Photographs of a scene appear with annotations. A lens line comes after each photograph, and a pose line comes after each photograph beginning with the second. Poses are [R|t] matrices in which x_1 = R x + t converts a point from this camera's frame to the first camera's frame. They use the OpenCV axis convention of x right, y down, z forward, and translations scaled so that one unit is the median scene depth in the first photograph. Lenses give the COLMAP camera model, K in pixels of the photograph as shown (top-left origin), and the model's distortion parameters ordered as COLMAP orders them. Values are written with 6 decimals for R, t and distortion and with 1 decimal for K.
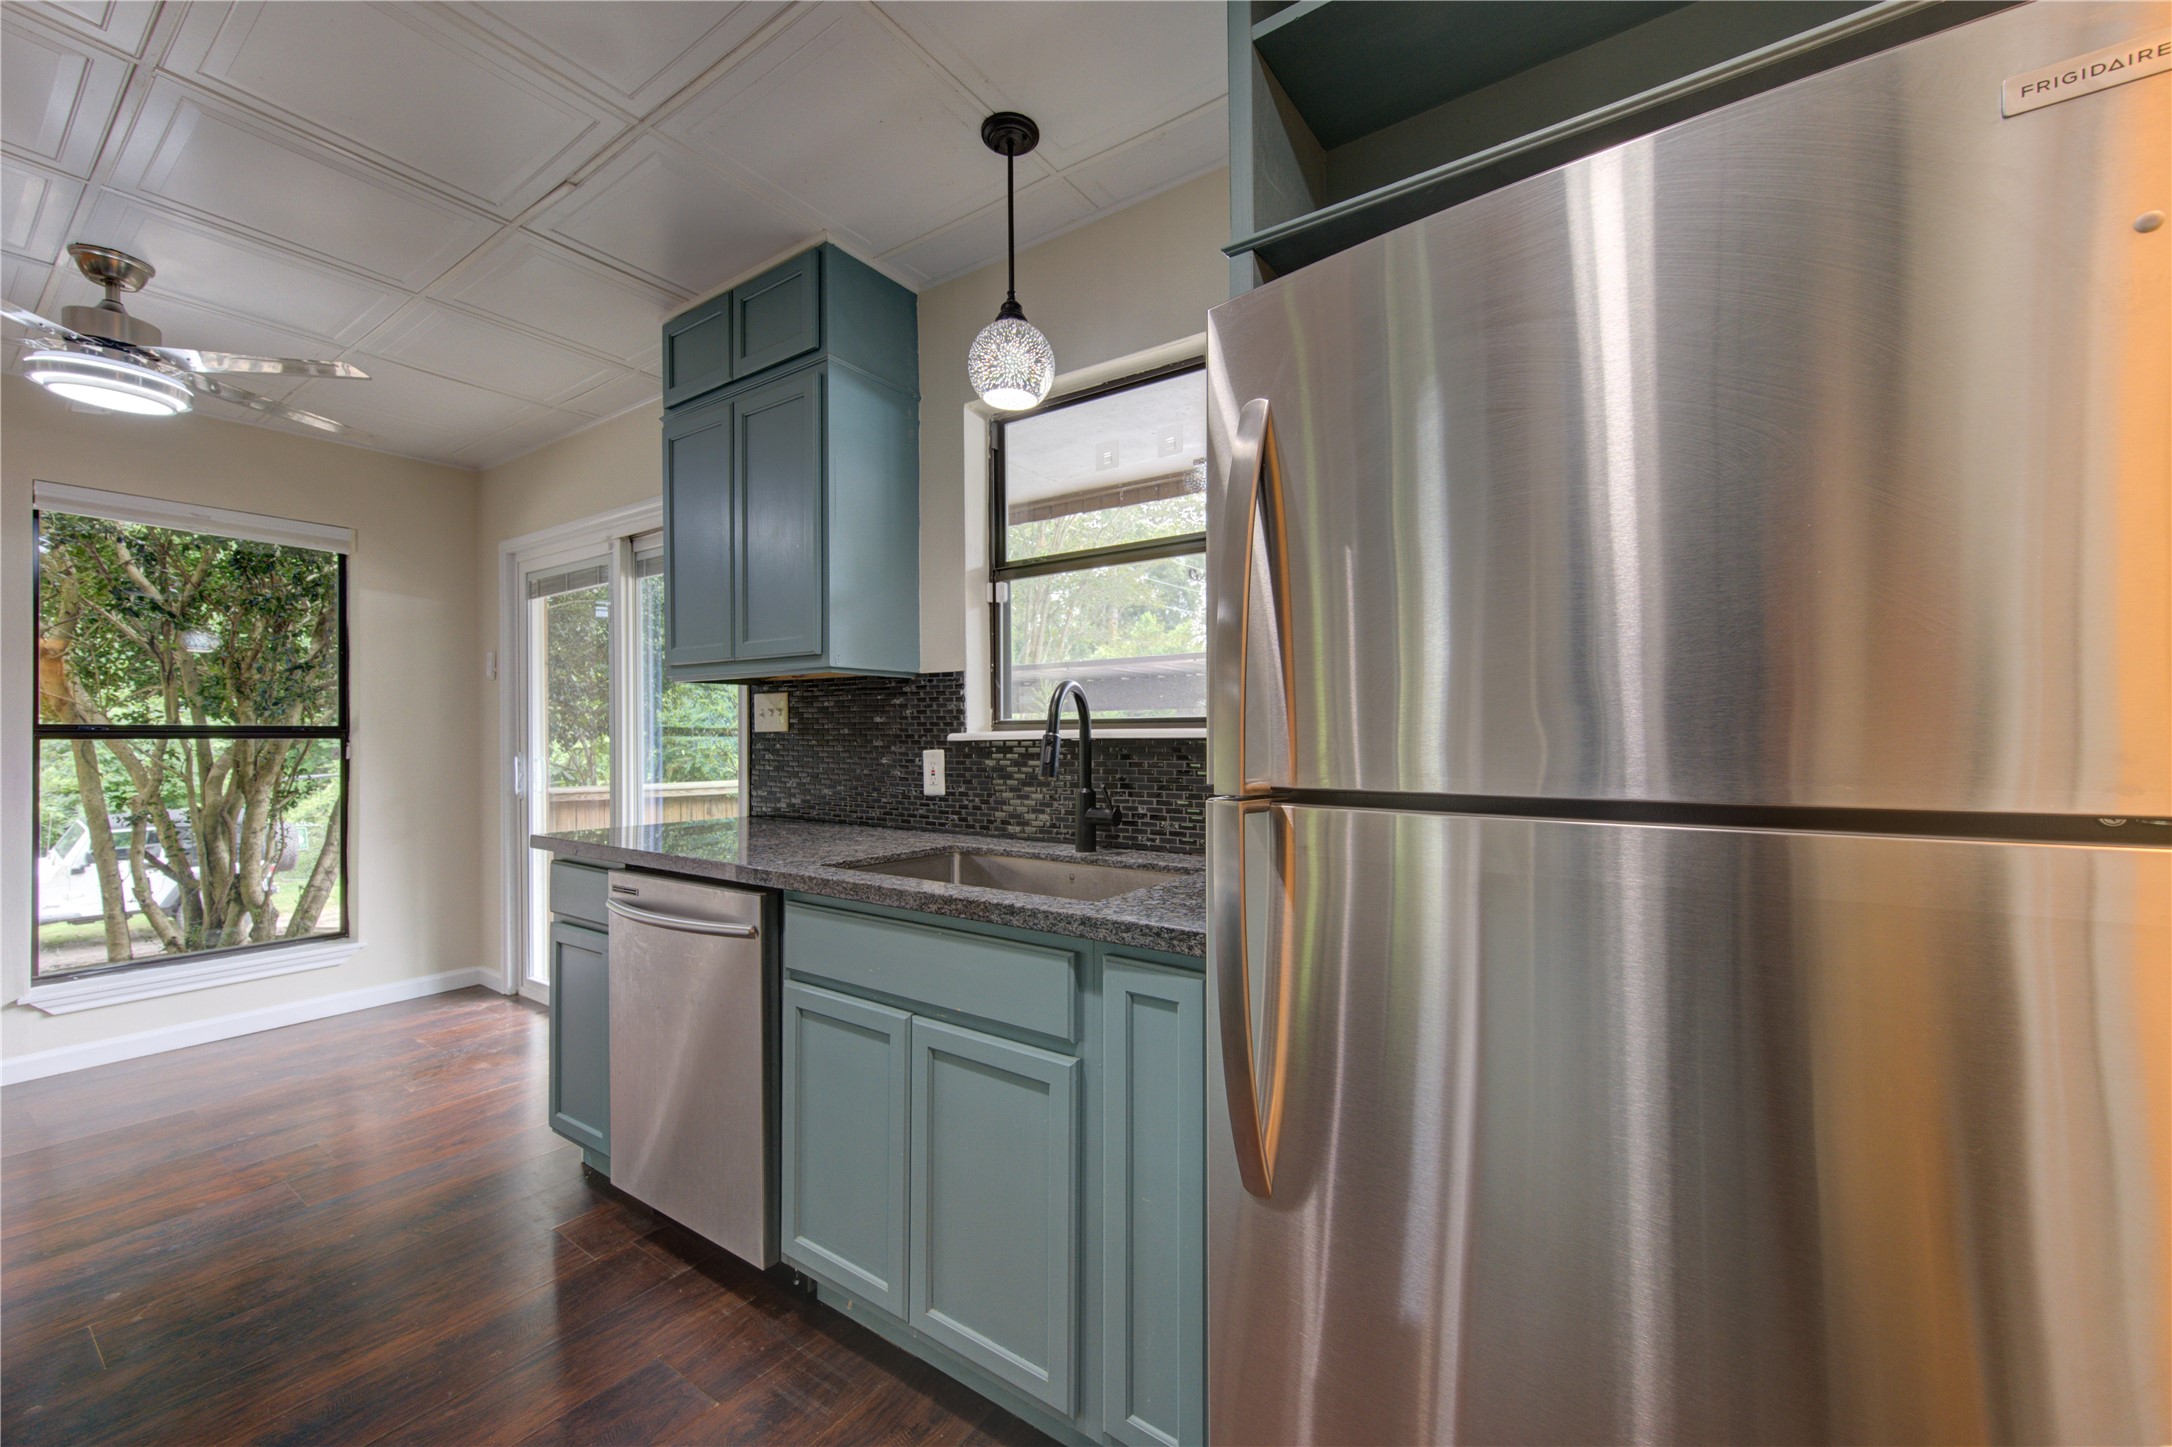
lens RADIAL K [[854.3, 0, 1107.9], [0, 854.3, 734.5], [0, 0, 1]] dist [-0.001503, 0.000282]
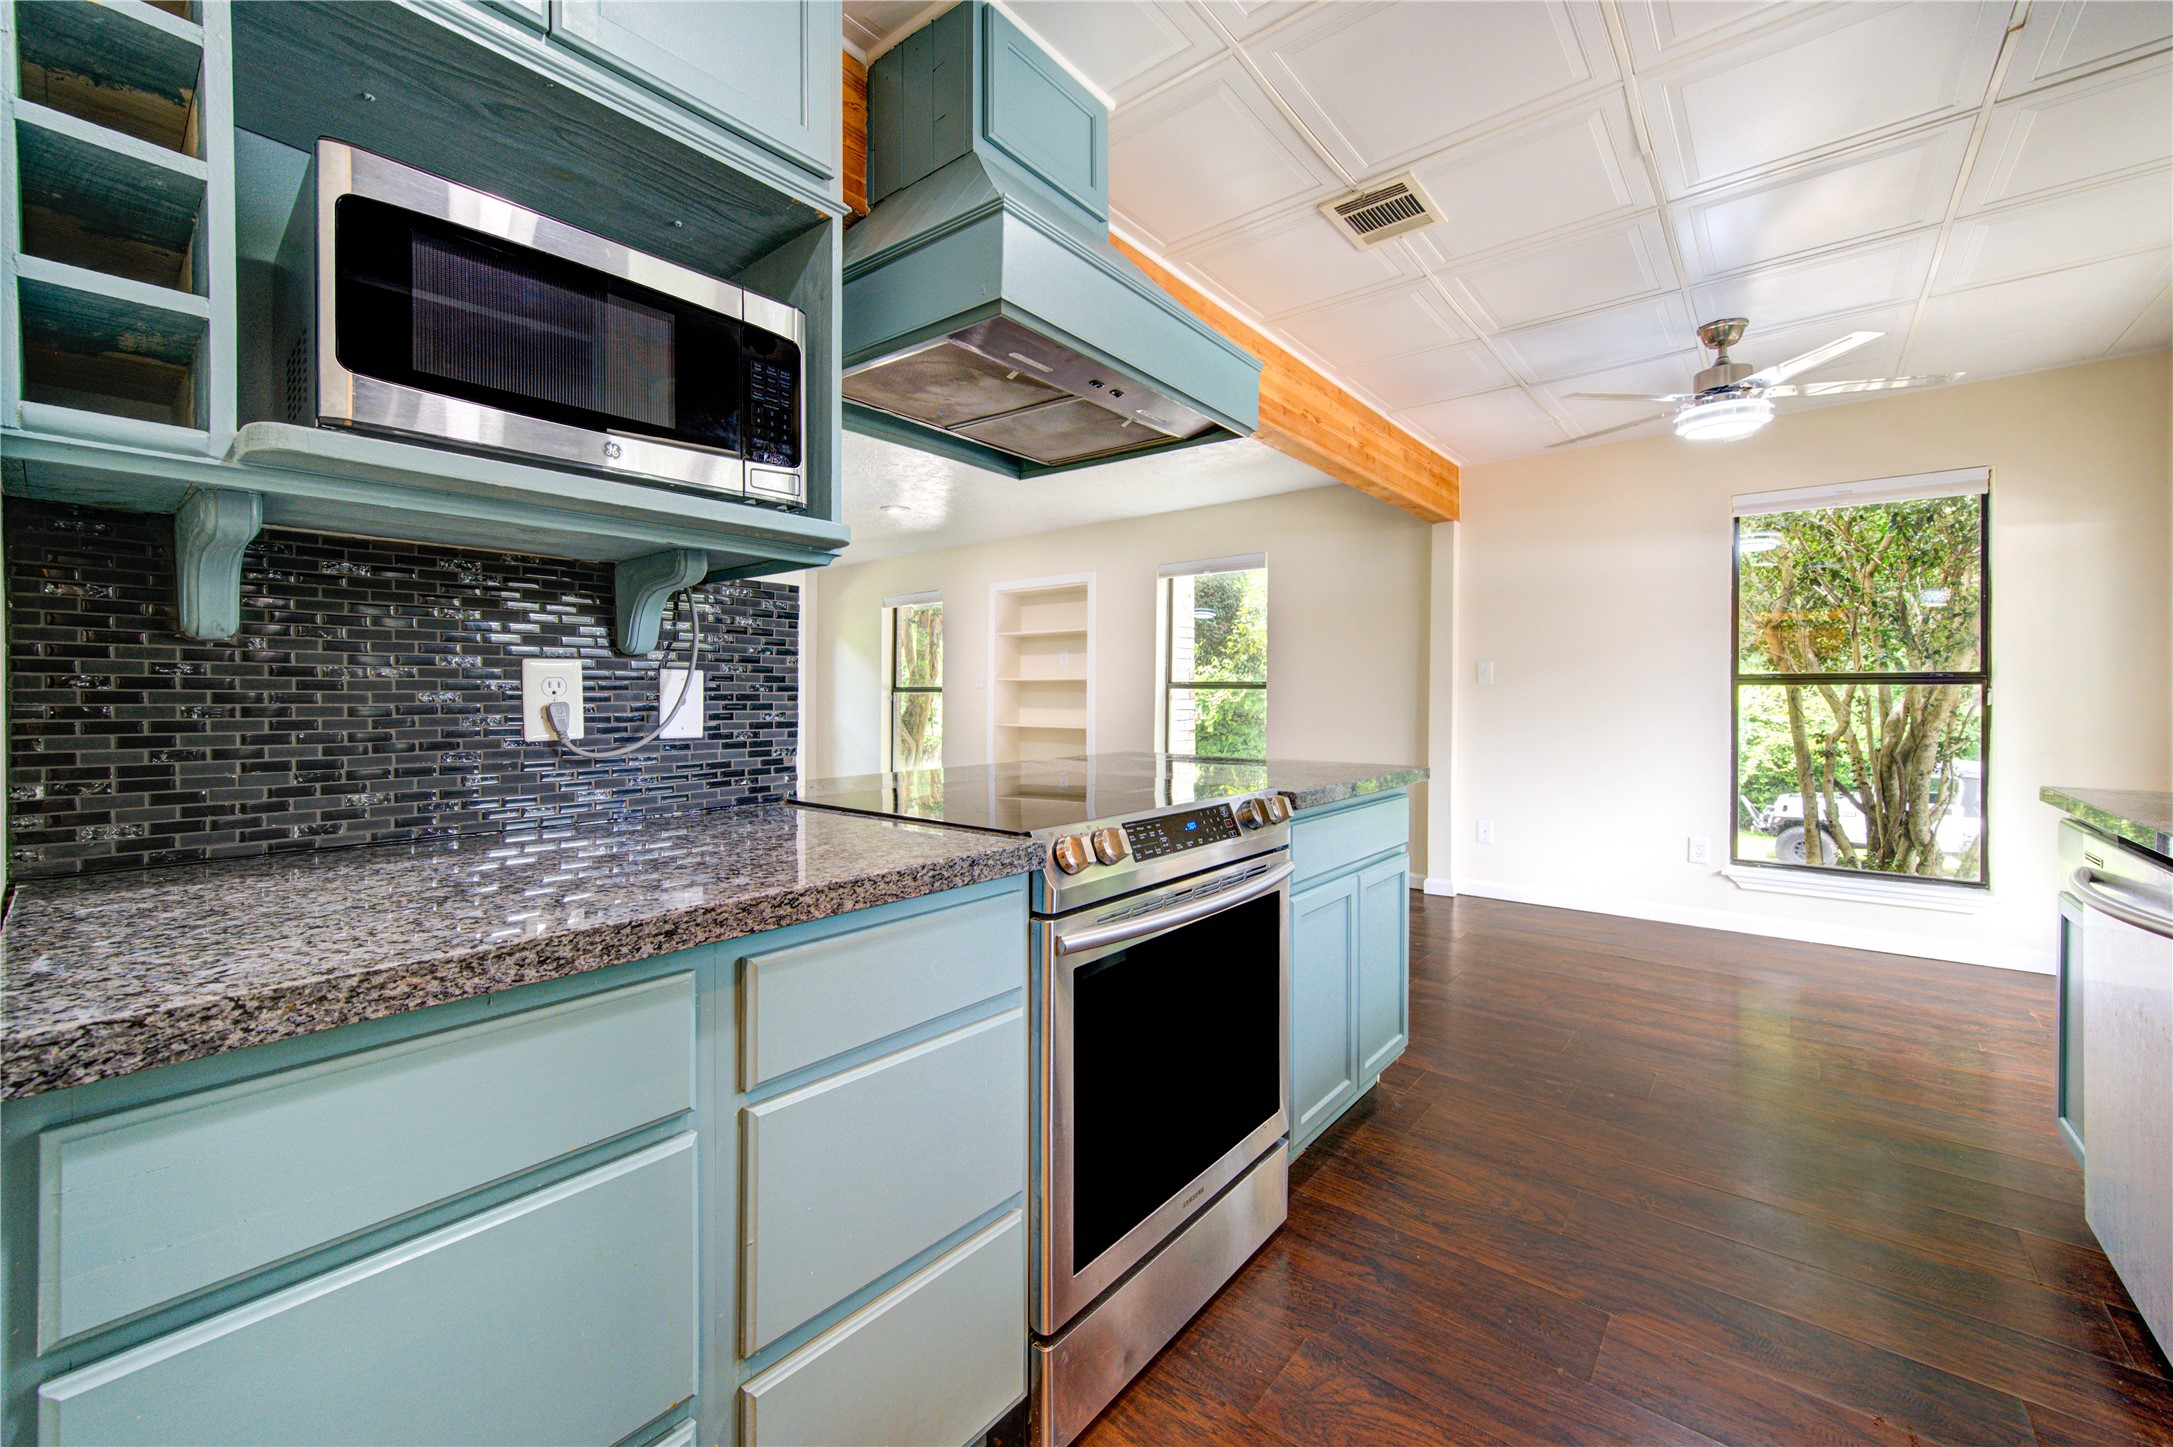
lens RADIAL K [[854.7, 0, 1082.8], [0, 854.7, 699.1], [0, 0, 1]] dist [-0.001503, 0.000282]
pose [[-0.092832, 0.004337, -0.995672, 0.253236], [0.008403, 0.999958, 0.003572, 0.015414], [0.995646, -0.008035, -0.092864, 0.113046]]
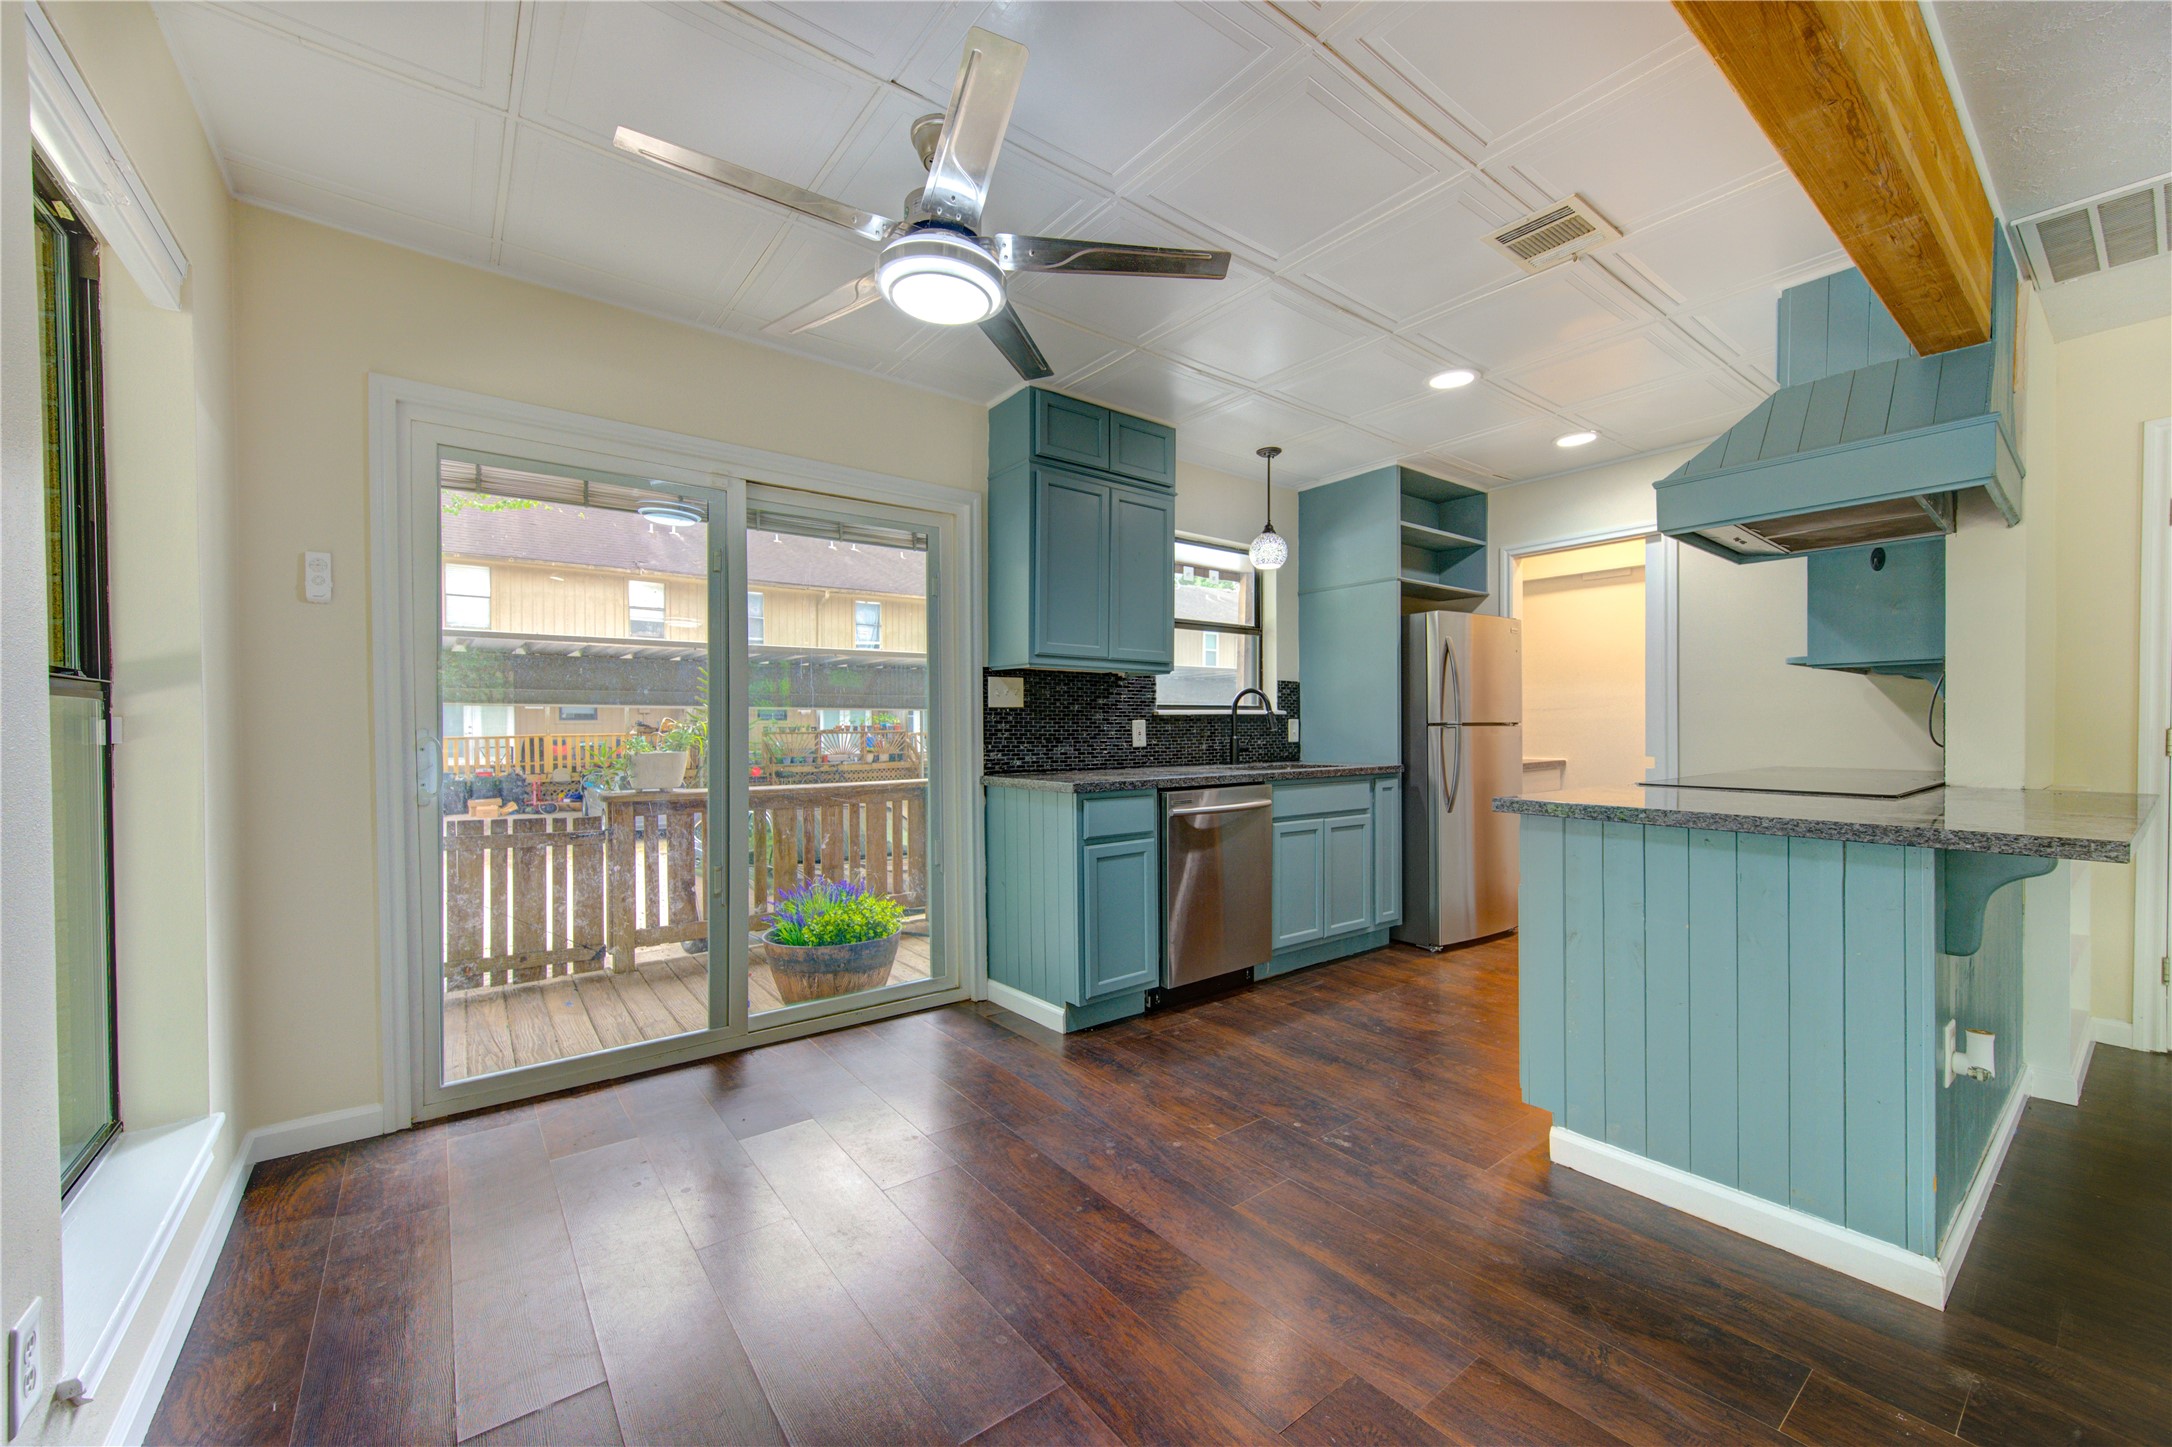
lens RADIAL K [[854.3, 0, 1101.0], [0, 854.3, 734.5], [0, 0, 1]] dist [-0.001503, 0.000282]
pose [[0.294363, -0.012939, 0.955606, -1.821812], [-0.005670, 0.999867, 0.015285, 0.020949], [-0.955677, -0.009918, 0.294251, 0.556635]]
